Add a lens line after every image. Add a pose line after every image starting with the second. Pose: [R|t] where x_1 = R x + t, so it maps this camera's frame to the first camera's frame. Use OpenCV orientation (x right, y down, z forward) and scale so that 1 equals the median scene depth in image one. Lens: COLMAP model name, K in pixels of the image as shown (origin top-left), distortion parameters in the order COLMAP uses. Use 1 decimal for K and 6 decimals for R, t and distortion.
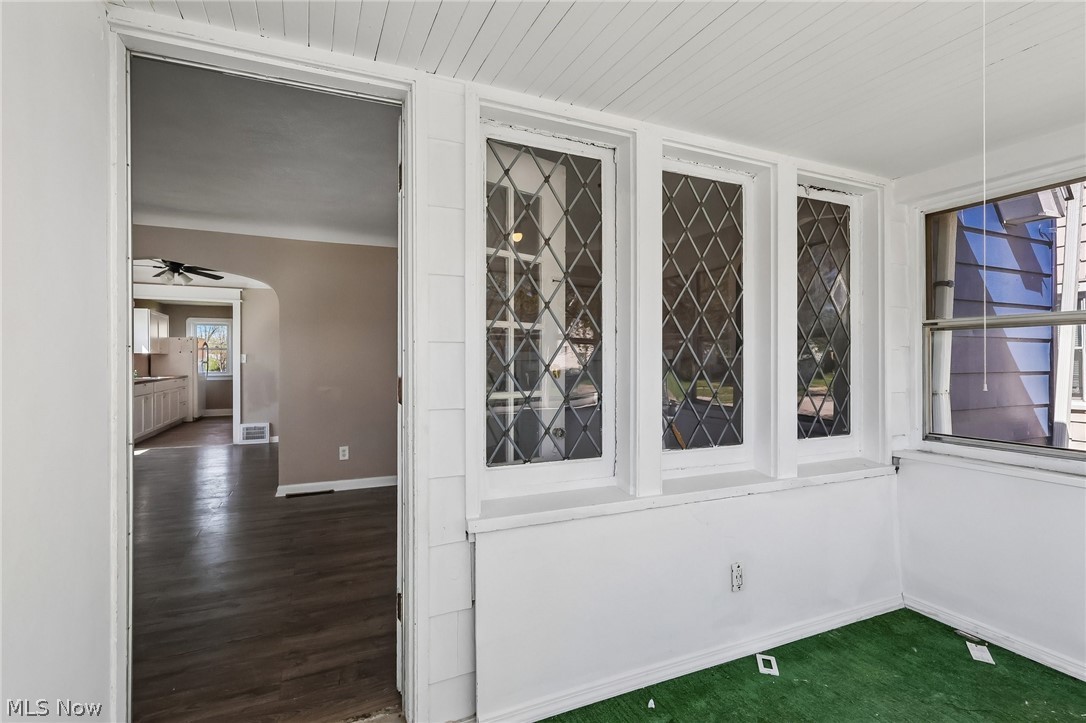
lens RADIAL K [[508.2, 0, 536.0], [0, 508.2, 360.0], [0, 0, 1]] dist [-0.002479, 0.002163]
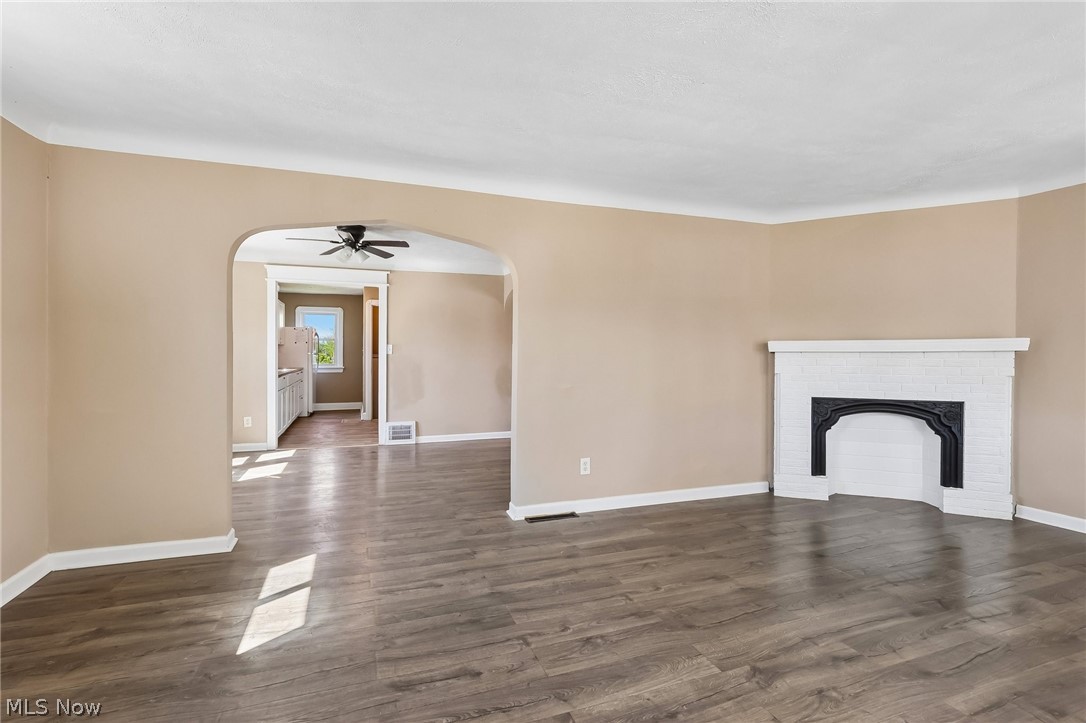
lens RADIAL K [[508.2, 0, 535.9], [0, 508.2, 356.2], [0, 0, 1]] dist [-0.002479, 0.002163]
pose [[0.997637, 0.005503, -0.068490, -0.257615], [-0.005162, 0.999973, 0.005163, 0.003229], [0.068517, -0.004797, 0.997638, 0.122998]]
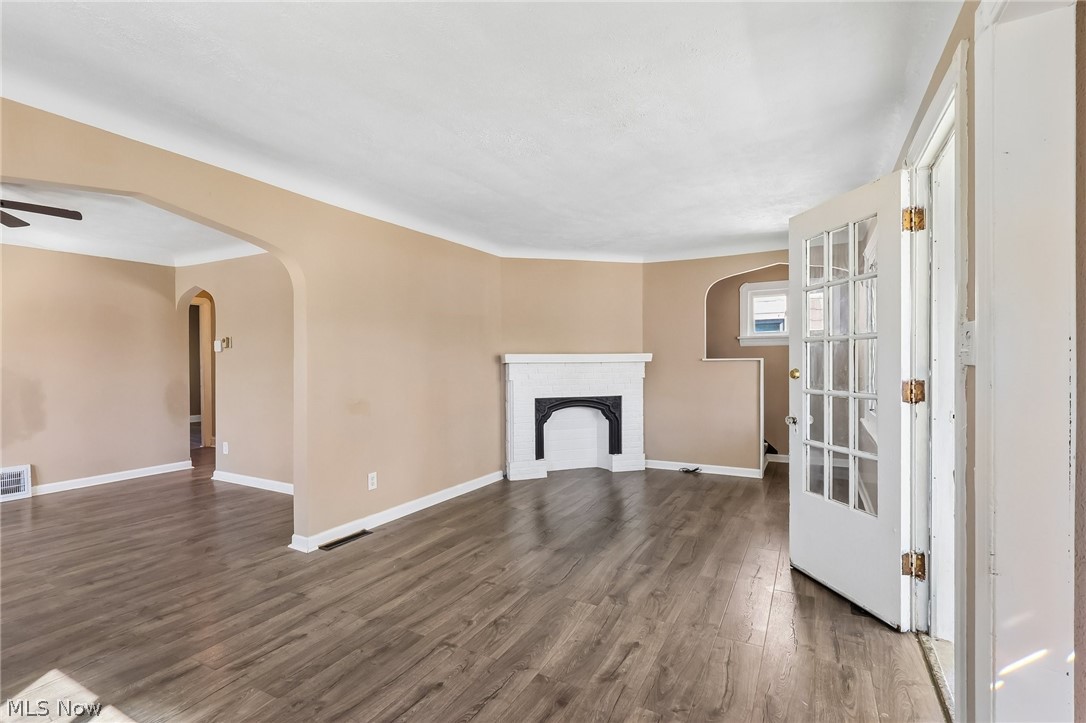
lens RADIAL K [[508.2, 0, 540.8], [0, 508.2, 361.6], [0, 0, 1]] dist [-0.002479, 0.002163]
pose [[0.789276, -0.002655, 0.614033, -0.422450], [-0.001260, 0.999982, 0.005944, -0.005934], [-0.614037, -0.005465, 0.789258, 0.134050]]
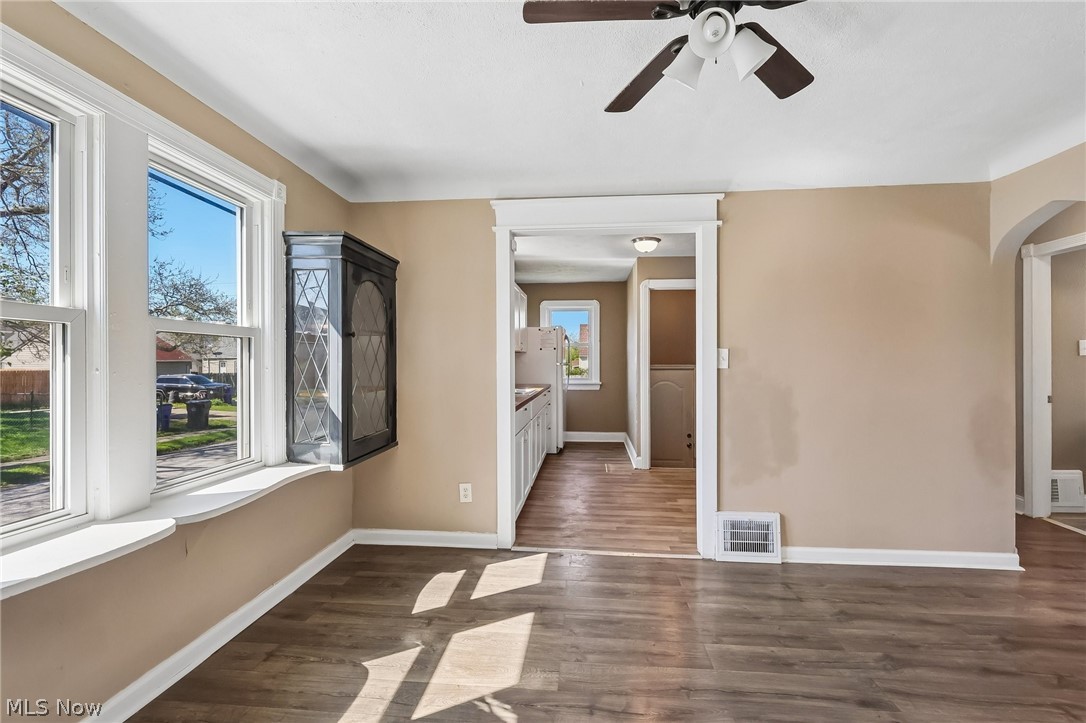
lens RADIAL K [[508.2, 0, 541.9], [0, 508.2, 363.0], [0, 0, 1]] dist [-0.002479, 0.002163]
pose [[0.876777, 0.001167, -0.480896, -0.505669], [0.002676, 0.999970, 0.007305, -0.002920], [0.480890, -0.007692, 0.876747, 0.553862]]
